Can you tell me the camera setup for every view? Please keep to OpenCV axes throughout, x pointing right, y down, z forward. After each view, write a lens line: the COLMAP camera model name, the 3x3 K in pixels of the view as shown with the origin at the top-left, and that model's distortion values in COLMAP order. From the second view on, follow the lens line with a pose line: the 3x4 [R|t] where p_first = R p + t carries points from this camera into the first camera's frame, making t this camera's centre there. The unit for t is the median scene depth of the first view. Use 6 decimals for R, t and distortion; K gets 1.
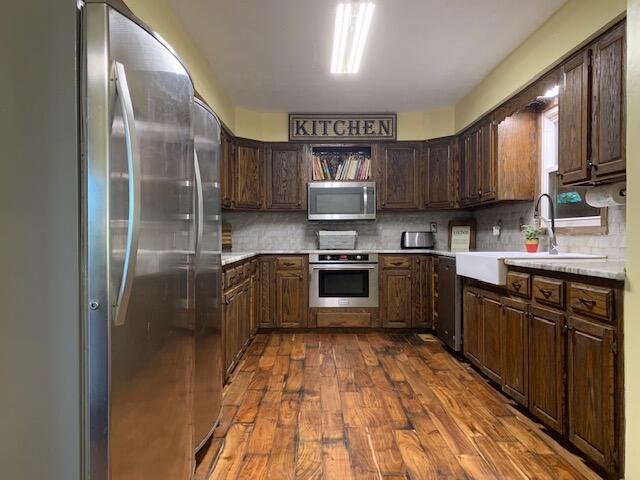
lens RADIAL K [[484.1, 0, 316.9], [0, 484.1, 238.8], [0, 0, 1]] dist [0.033834, -0.040499]
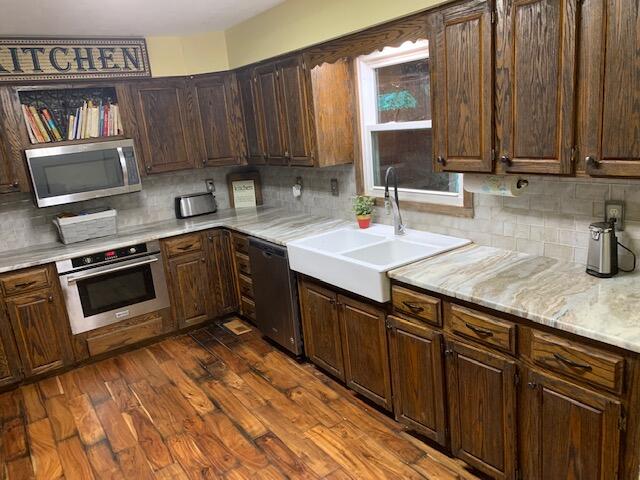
lens RADIAL K [[484.1, 0, 318.4], [0, 484.1, 241.9], [0, 0, 1]] dist [0.033834, -0.040499]
pose [[0.822028, -0.207057, 0.530468, -0.068842], [0.093329, 0.967942, 0.233191, -0.117986], [-0.561747, -0.142181, 0.815000, 0.252622]]
